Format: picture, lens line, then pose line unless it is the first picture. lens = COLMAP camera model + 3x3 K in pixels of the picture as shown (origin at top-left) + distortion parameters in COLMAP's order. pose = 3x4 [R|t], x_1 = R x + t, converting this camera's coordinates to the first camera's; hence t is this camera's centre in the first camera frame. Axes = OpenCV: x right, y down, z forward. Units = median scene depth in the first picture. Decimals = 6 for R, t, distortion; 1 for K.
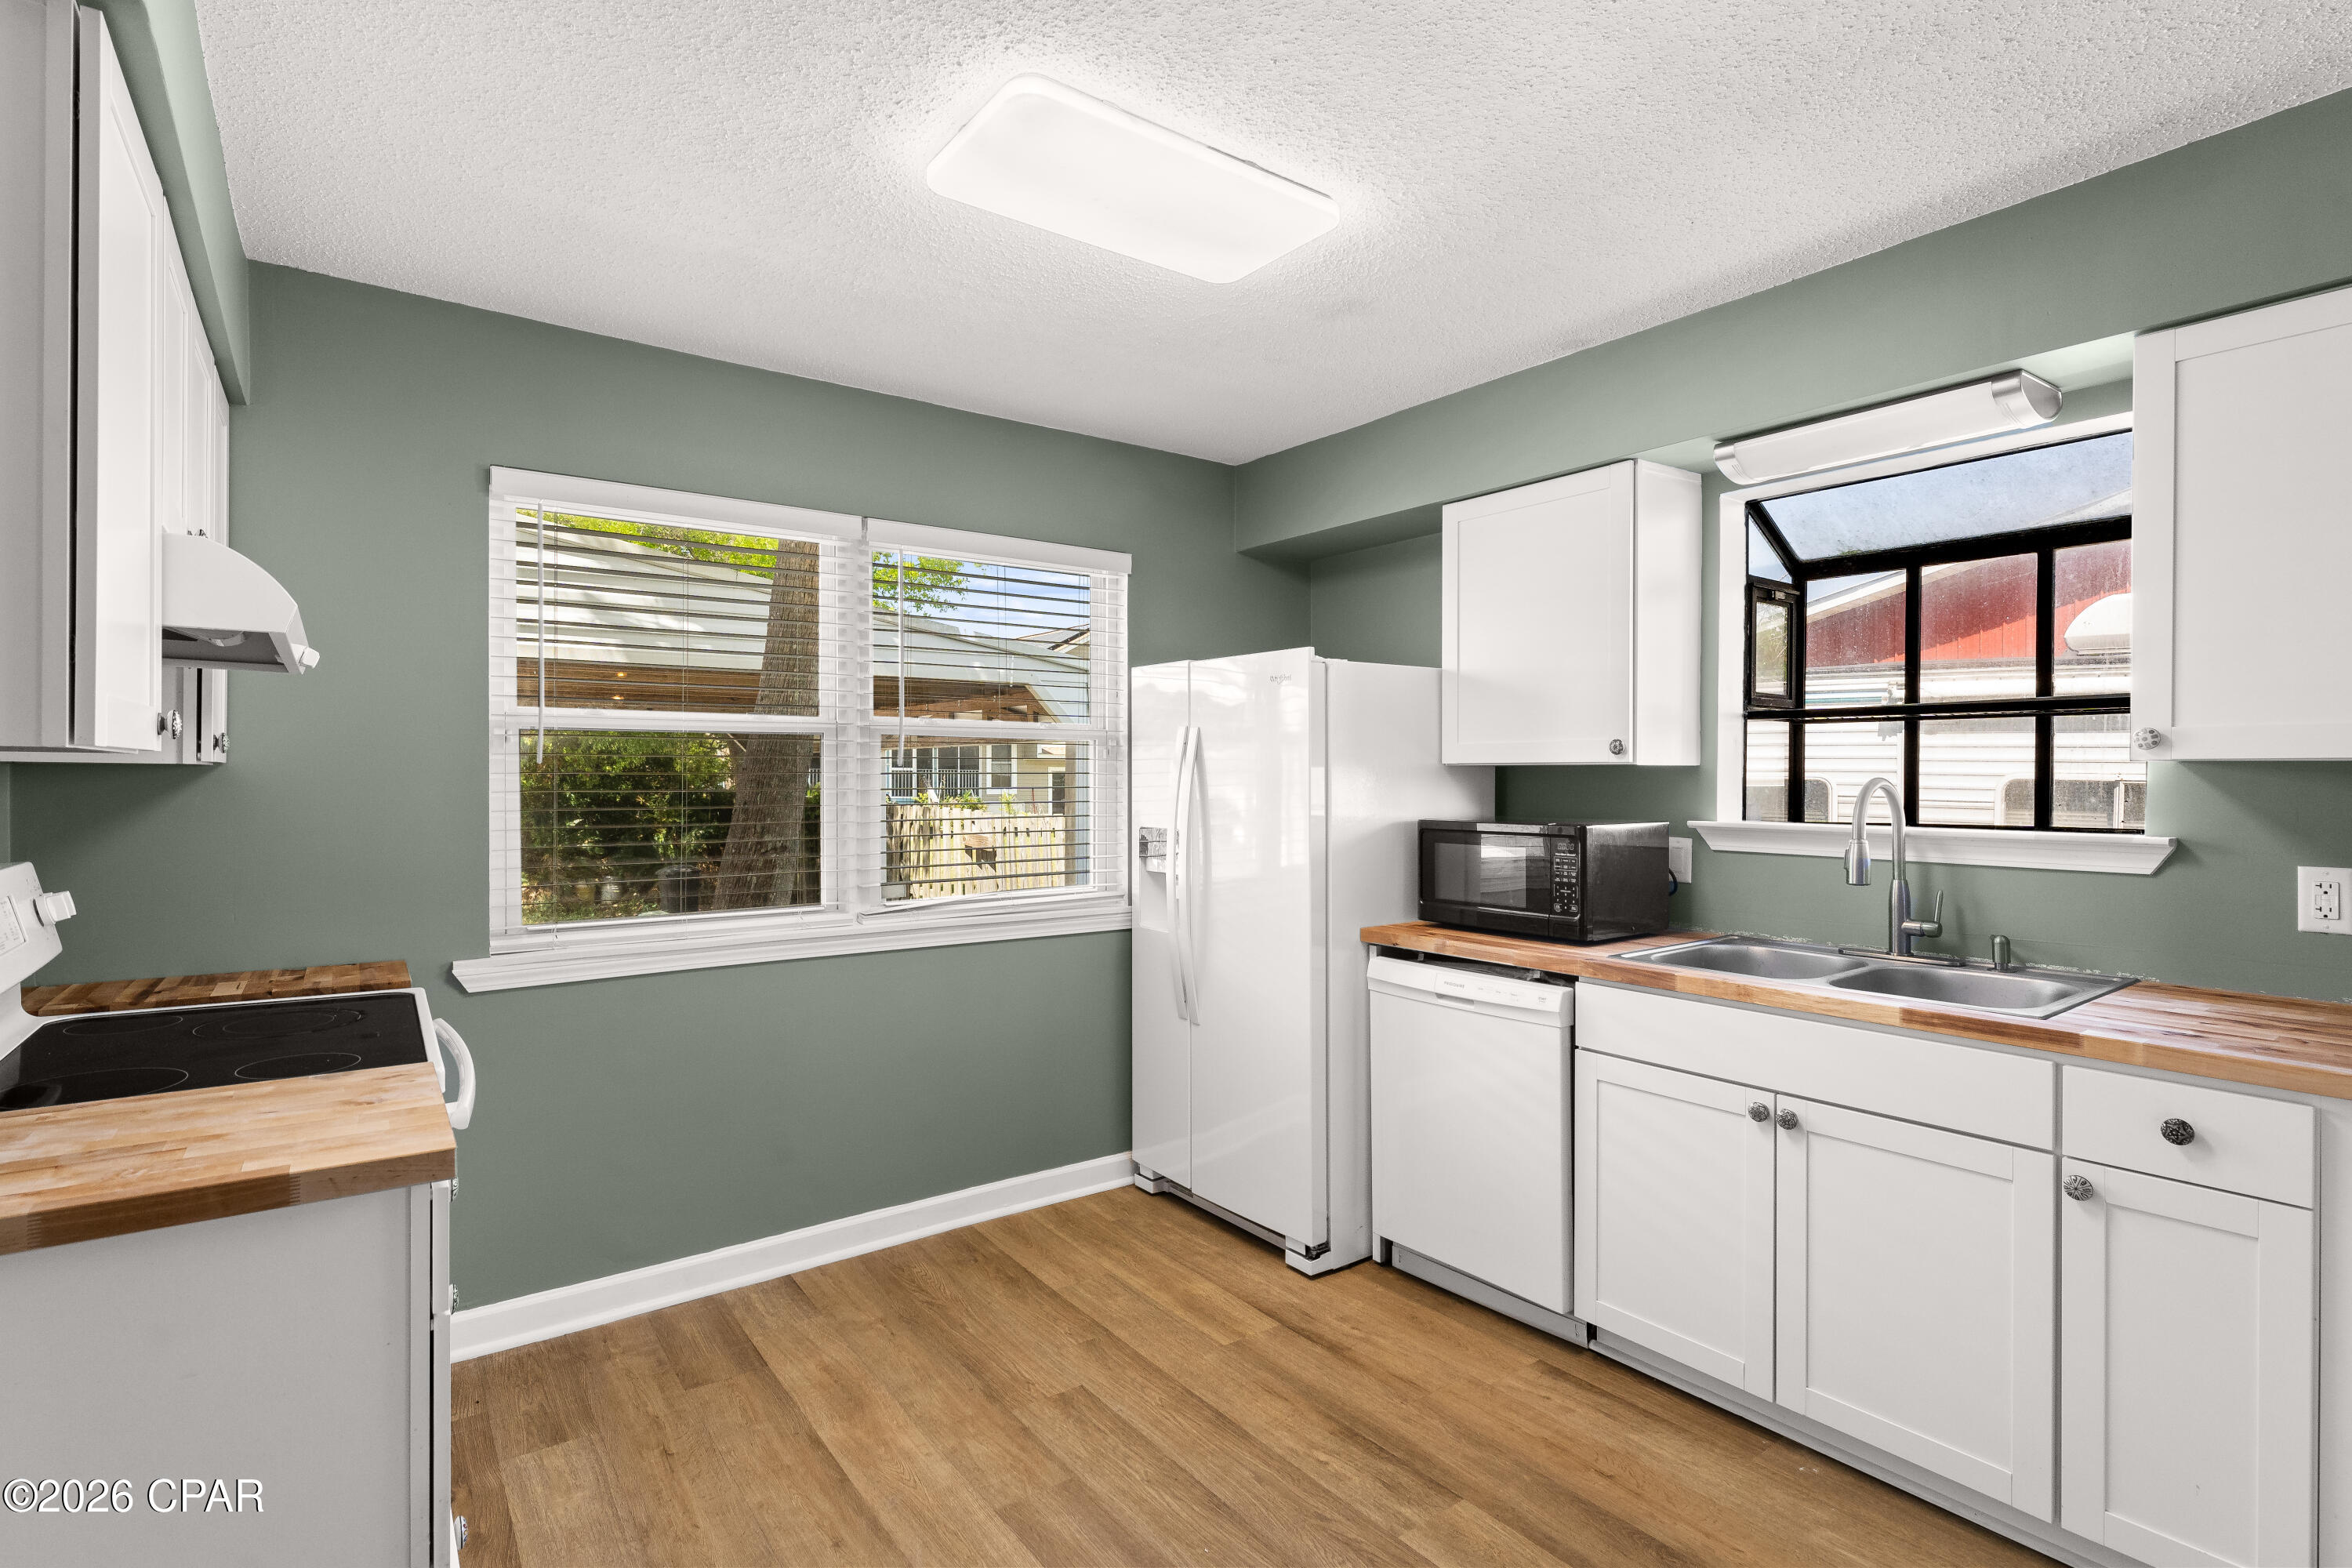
lens RADIAL K [[1128.5, 0, 1176.0], [0, 1128.5, 784.0], [0, 0, 1]] dist [-0.002330, -0.000545]
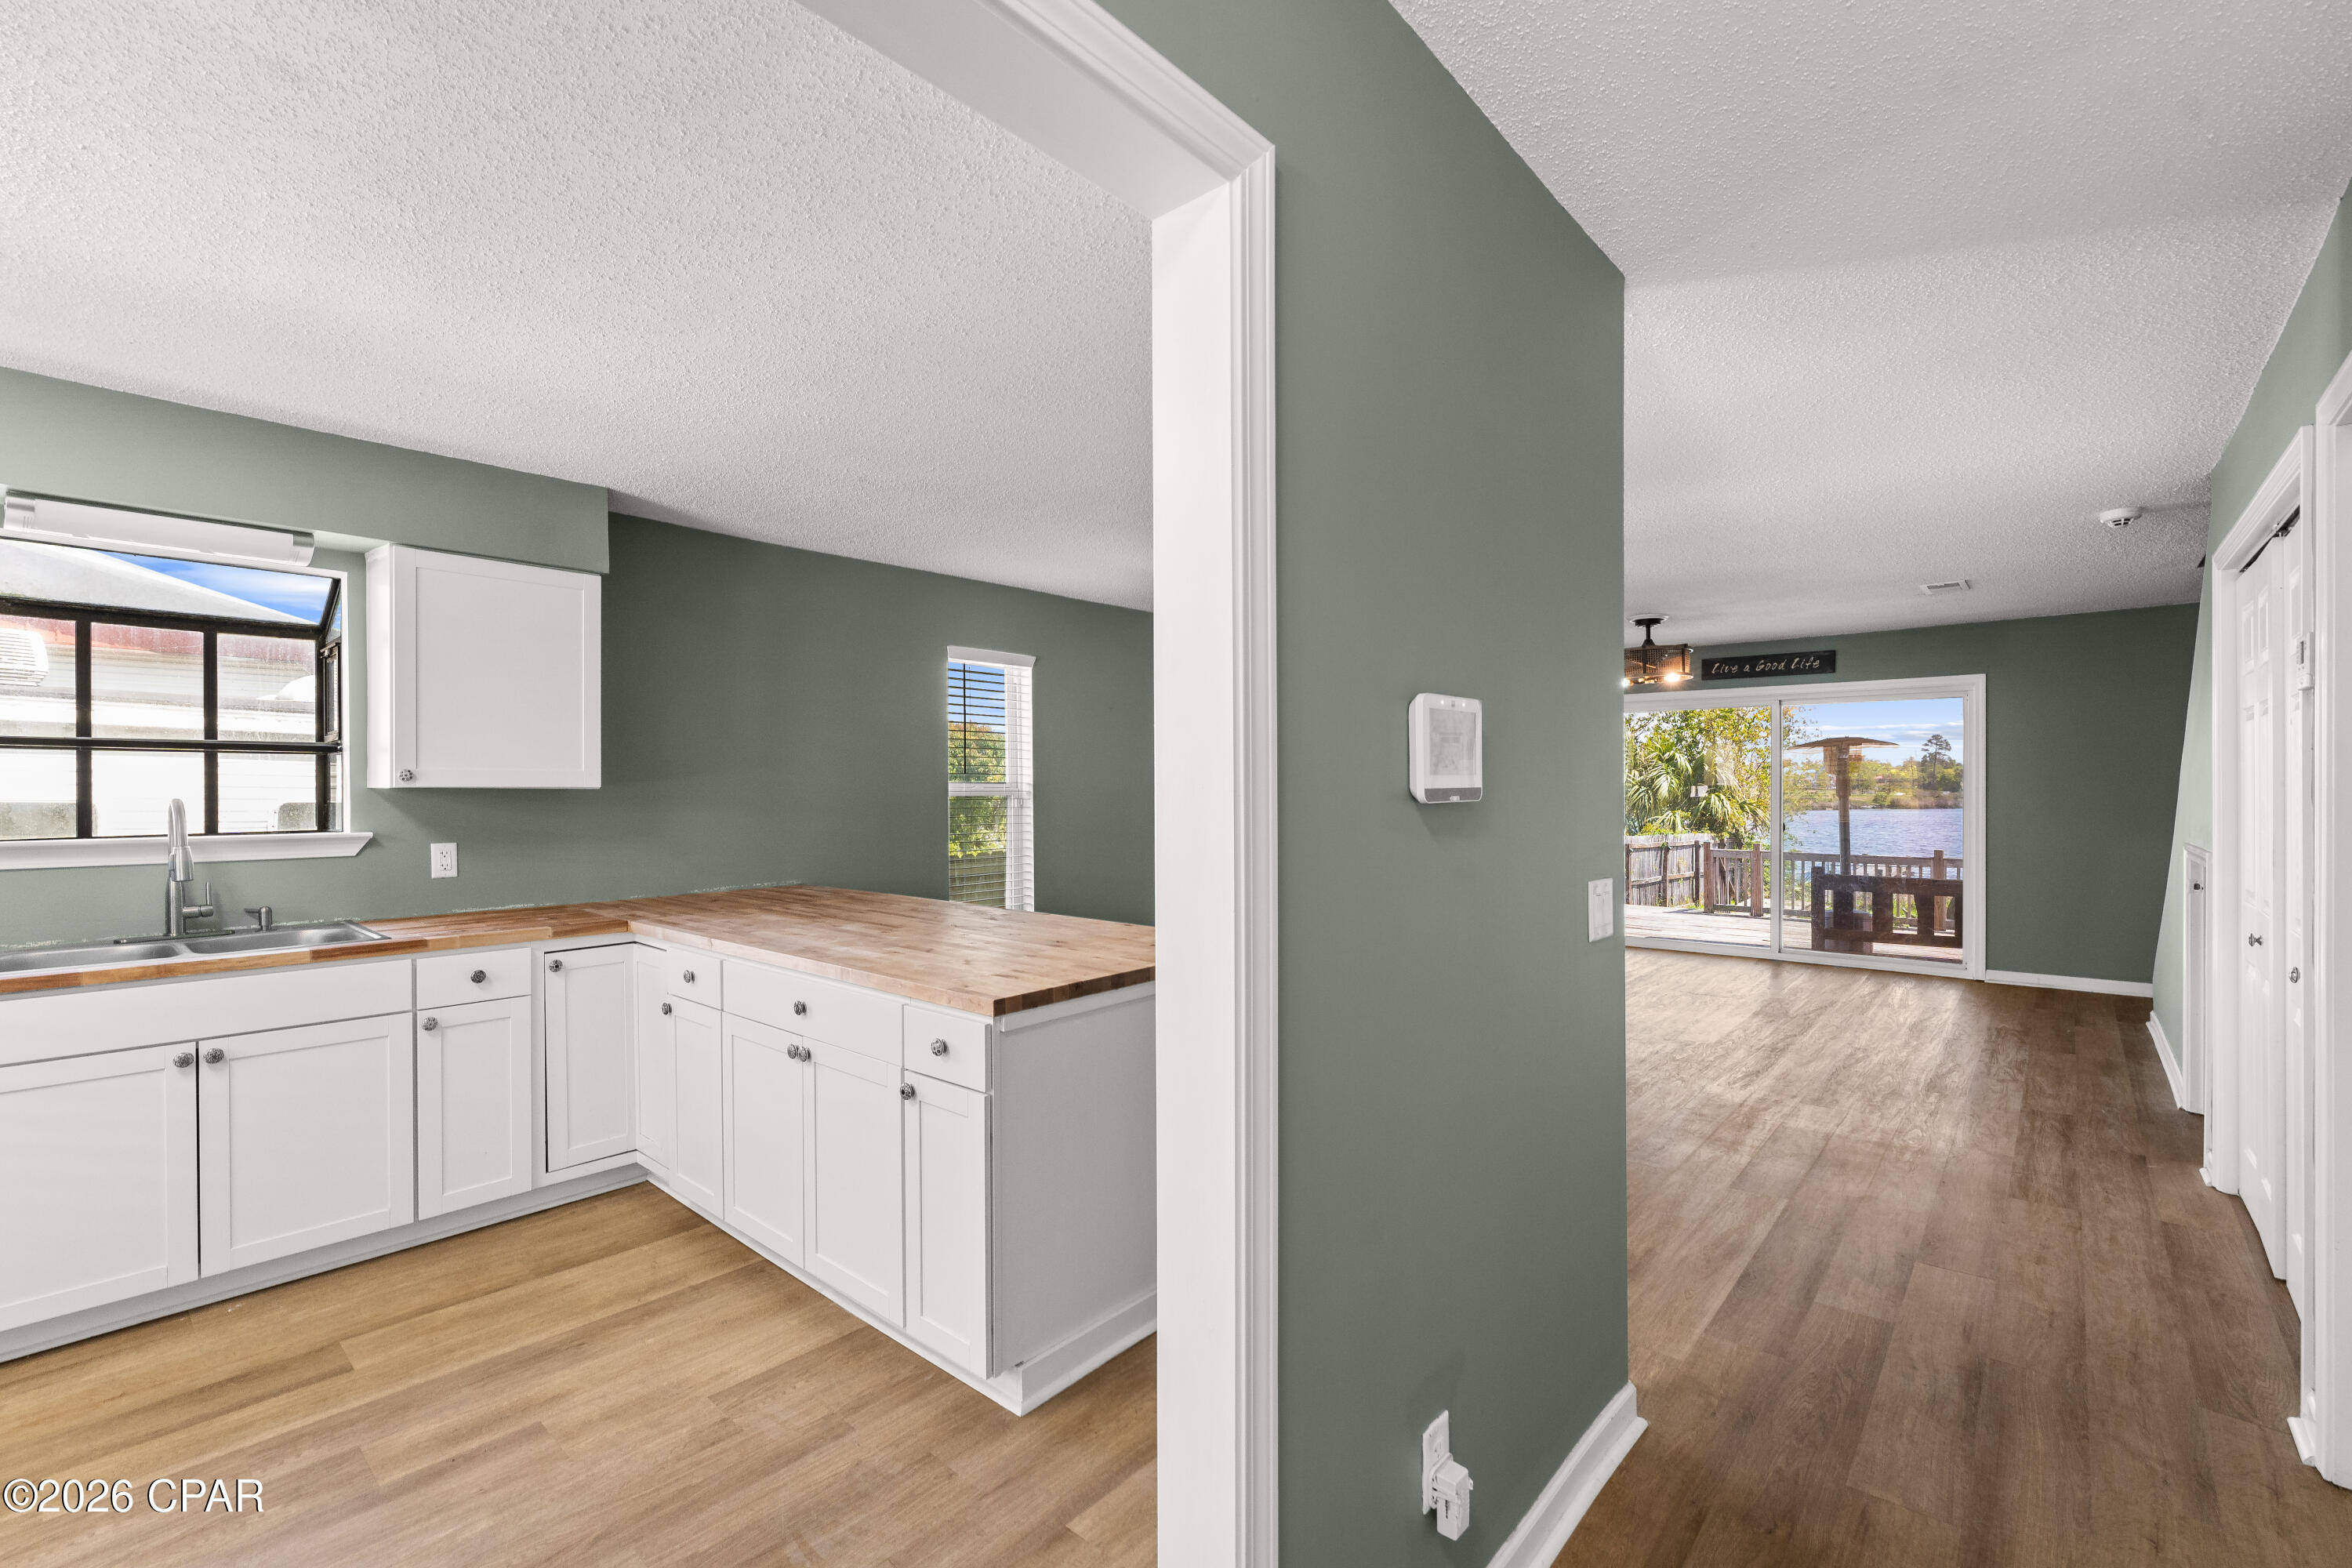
lens RADIAL K [[1018.2, 0, 1180.3], [0, 1018.2, 790.9], [0, 0, 1]] dist [-0.001621, 0.000116]
pose [[-0.216761, -0.001366, 0.976224, -0.638431], [0.009895, 0.999945, 0.003597, -0.005691], [-0.976175, 0.010439, -0.216735, 0.105746]]
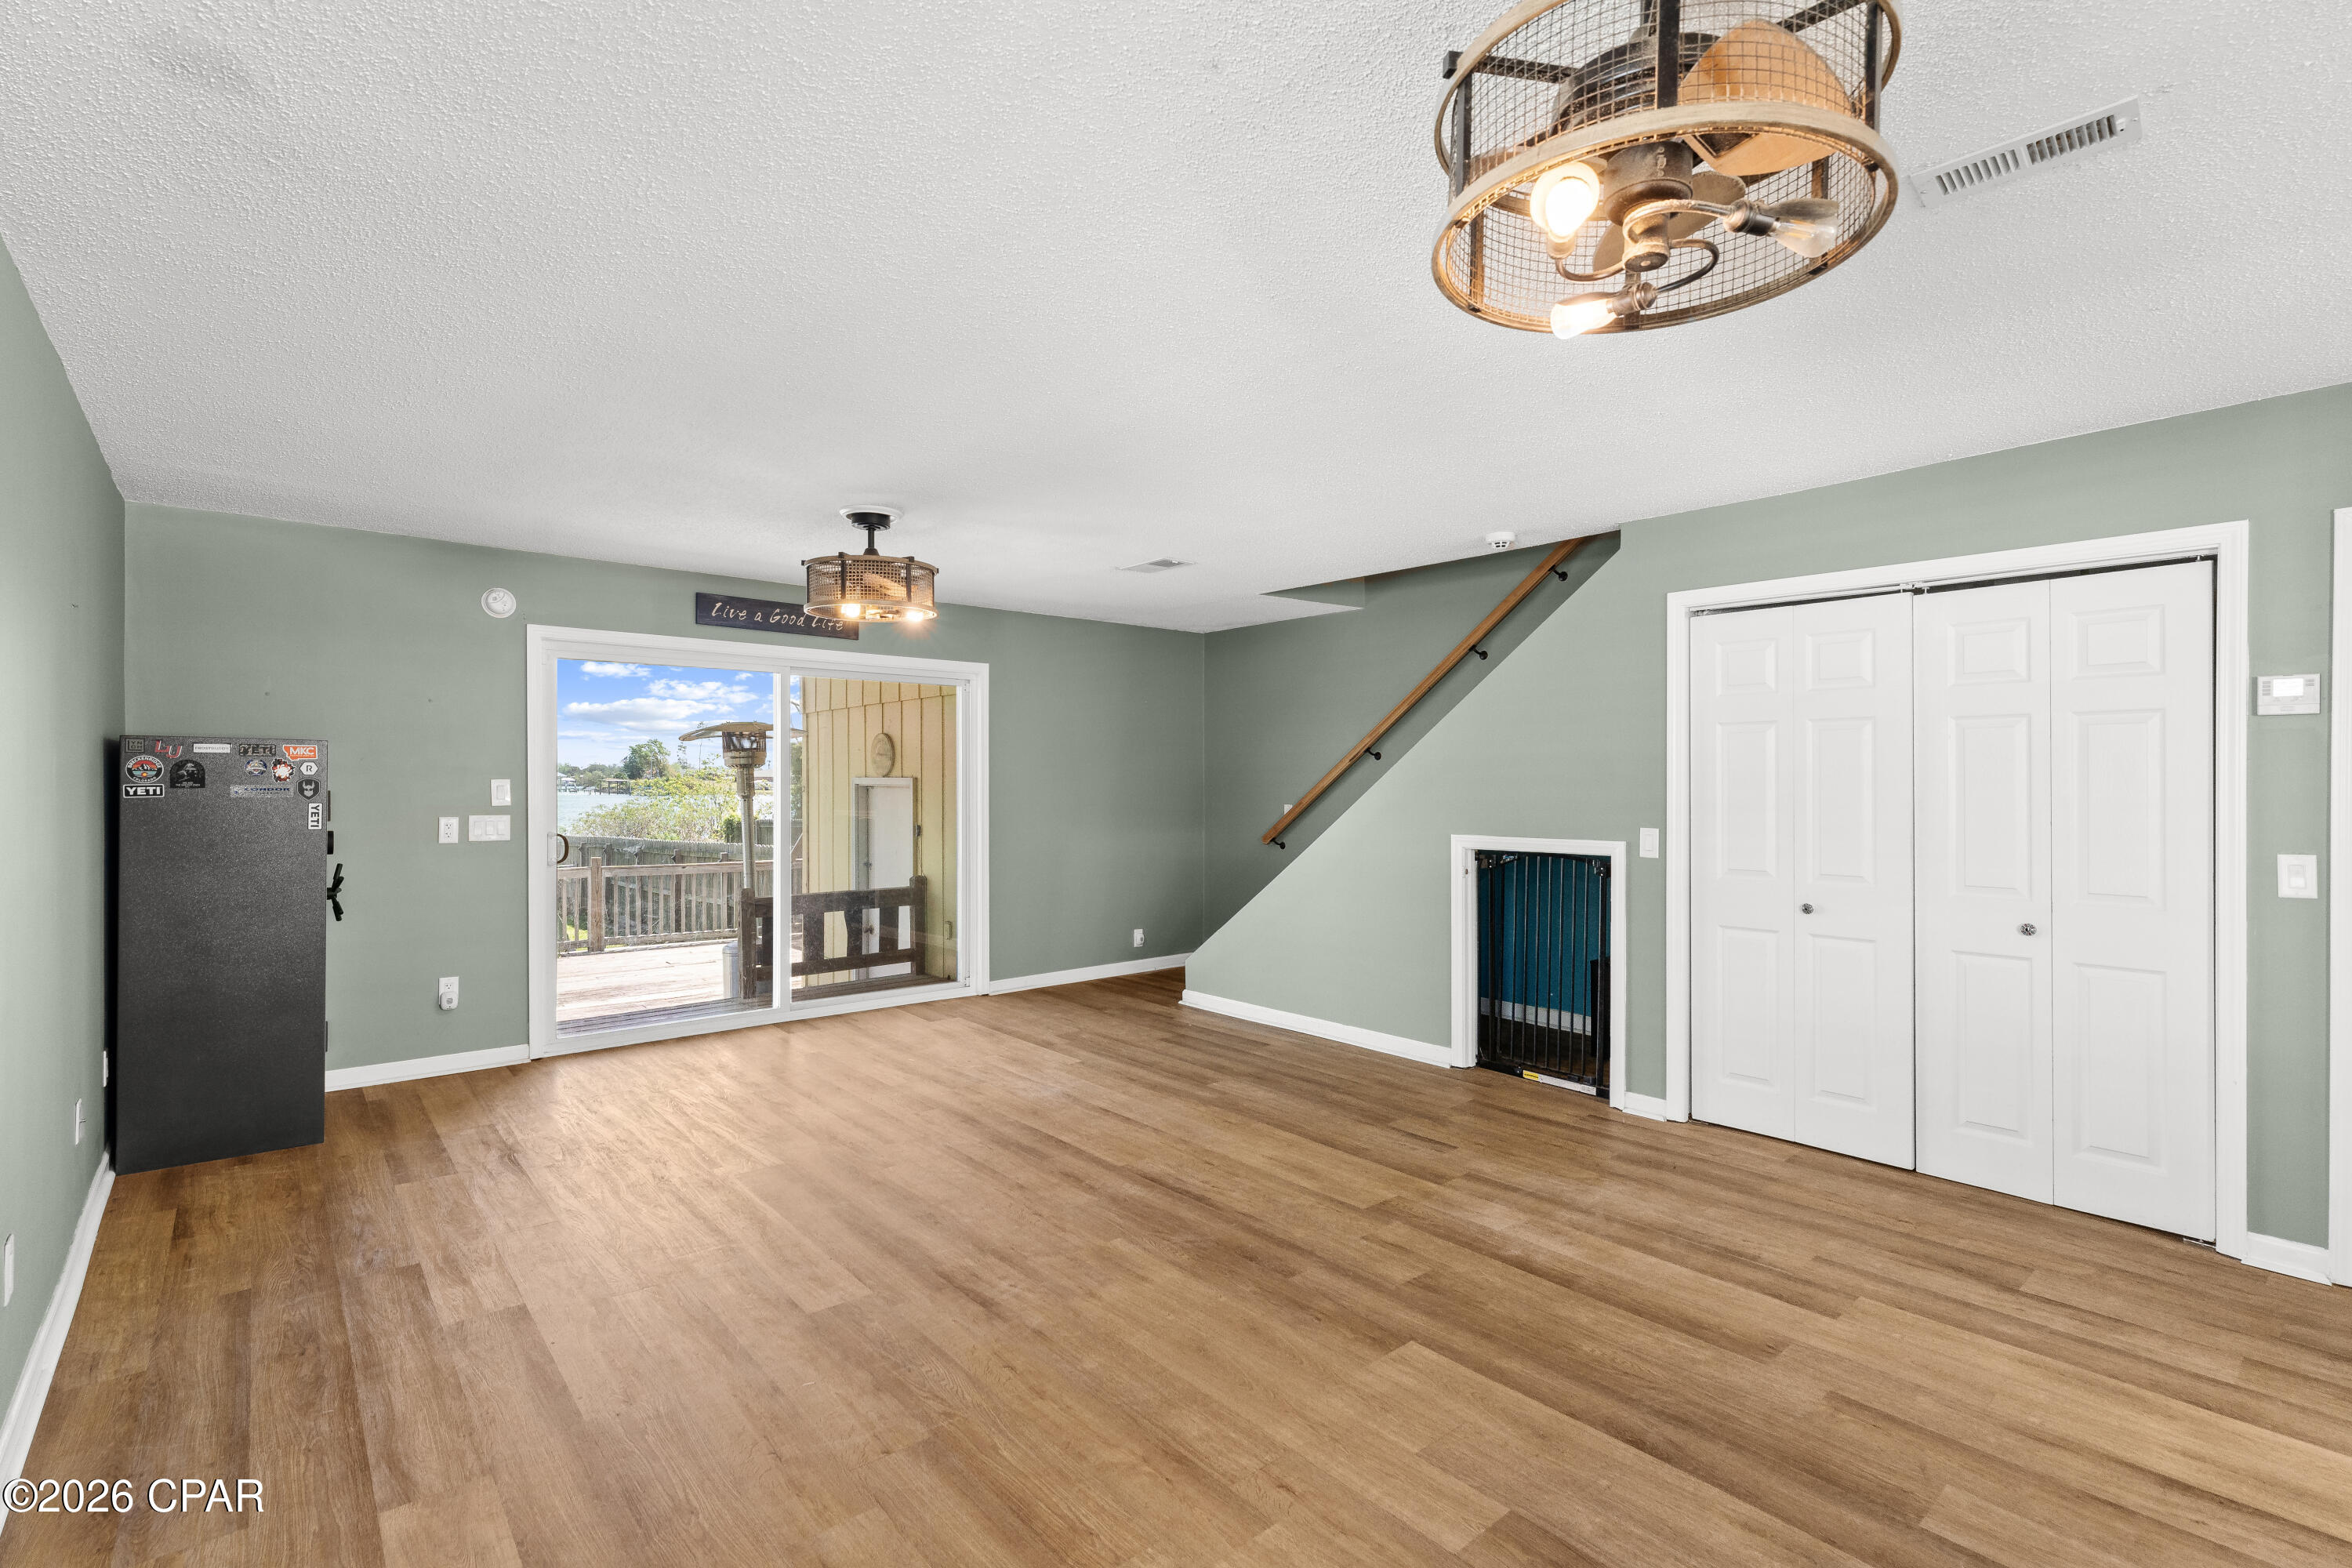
lens RADIAL K [[1078.5, 0, 1176.0], [0, 1078.5, 784.0], [0, 0, 1]] dist [-0.002124, -0.000225]
pose [[-0.997265, -0.000538, -0.073911, 0.966592], [-0.001053, 0.999975, 0.006927, -0.007874], [0.073906, 0.006986, -0.997241, 0.122447]]
